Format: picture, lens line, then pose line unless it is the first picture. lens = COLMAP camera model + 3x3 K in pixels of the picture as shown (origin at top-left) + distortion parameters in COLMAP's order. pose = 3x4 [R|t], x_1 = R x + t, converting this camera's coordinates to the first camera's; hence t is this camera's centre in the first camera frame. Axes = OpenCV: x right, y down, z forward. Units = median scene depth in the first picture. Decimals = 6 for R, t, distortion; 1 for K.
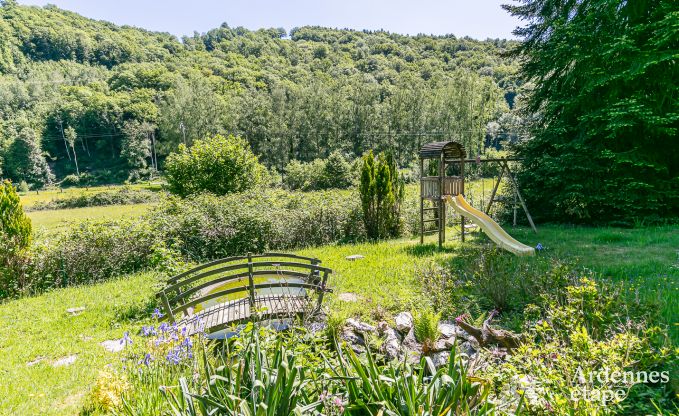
lens RADIAL K [[353.9, 0, 334.0], [0, 353.9, 209.2], [0, 0, 1]] dist [0.004986, 0.000161]
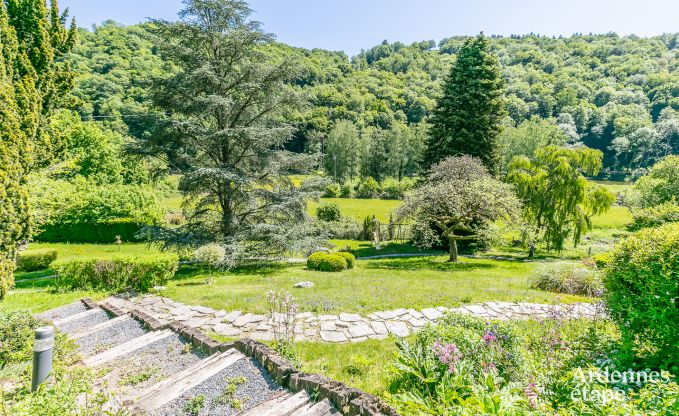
lens RADIAL K [[307.5, 0, 340.6], [0, 307.5, 209.3], [0, 0, 1]] dist [0.007555, -0.000082]
pose [[0.913850, 0.131253, -0.384254, 0.063010], [-0.104759, 0.990490, 0.089188, -0.028759], [0.392306, -0.041250, 0.918909, -0.118376]]
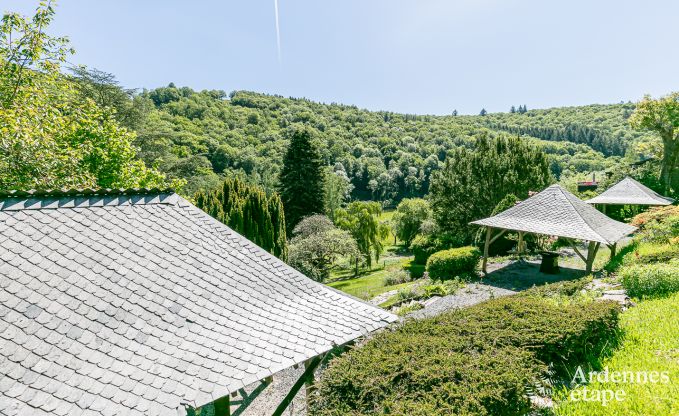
lens RADIAL K [[307.5, 0, 340.6], [0, 307.5, 209.3], [0, 0, 1]] dist [0.007555, -0.000082]
pose [[0.976514, -0.001977, 0.215446, 0.034663], [0.016671, 0.997653, -0.066409, -0.034569], [-0.214809, 0.068441, 0.974255, -0.162479]]
